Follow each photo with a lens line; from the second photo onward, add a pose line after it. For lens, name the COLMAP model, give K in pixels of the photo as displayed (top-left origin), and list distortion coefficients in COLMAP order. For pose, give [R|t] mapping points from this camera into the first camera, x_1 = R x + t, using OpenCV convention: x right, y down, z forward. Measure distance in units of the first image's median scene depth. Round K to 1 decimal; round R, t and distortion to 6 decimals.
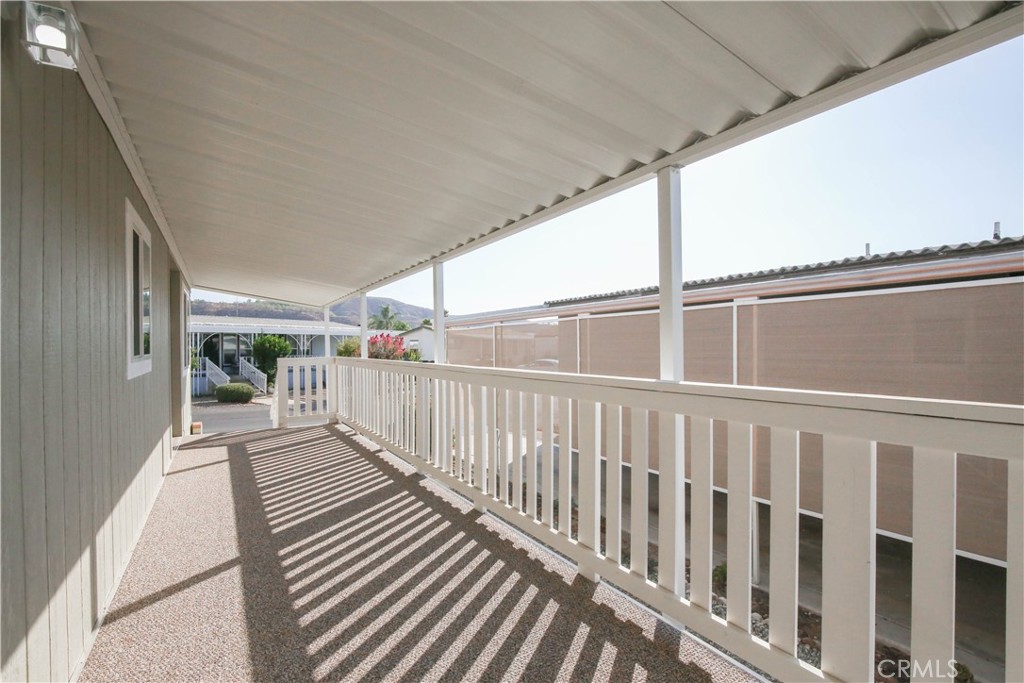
lens RADIAL K [[469.5, 0, 513.7], [0, 469.5, 348.4], [0, 0, 1]] dist [-0.028849, 0.000097]
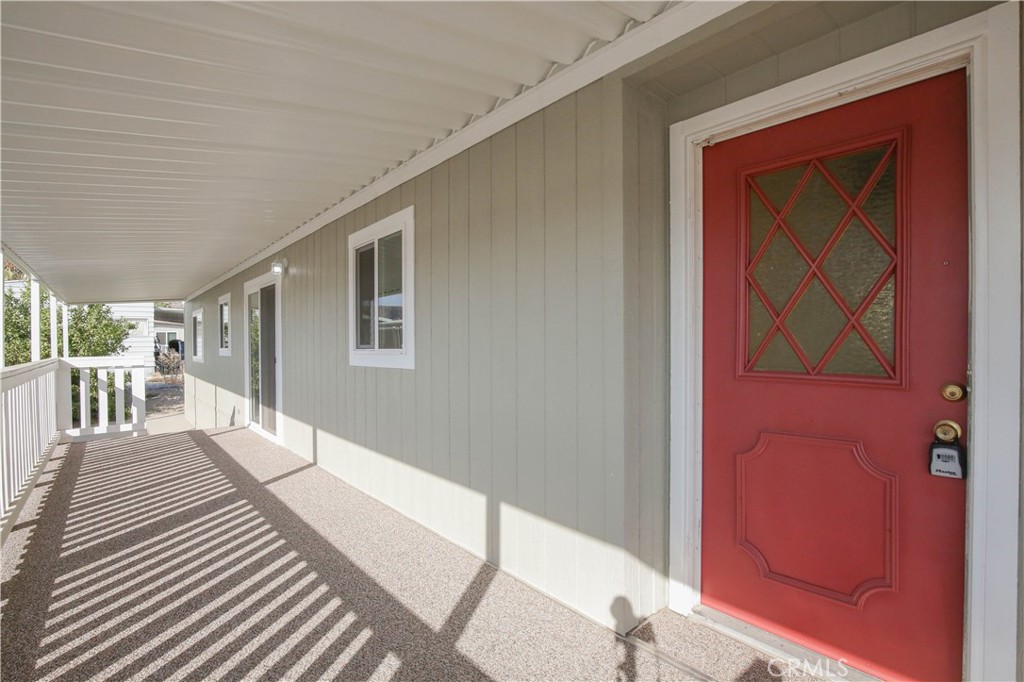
lens RADIAL K [[469.5, 0, 513.7], [0, 469.5, 347.9], [0, 0, 1]] dist [-0.028849, 0.000097]
pose [[-0.987239, 0.009838, -0.158942, -0.978208], [0.007999, 0.999894, 0.012205, -0.000752], [0.159045, 0.010778, -0.987213, 2.204069]]
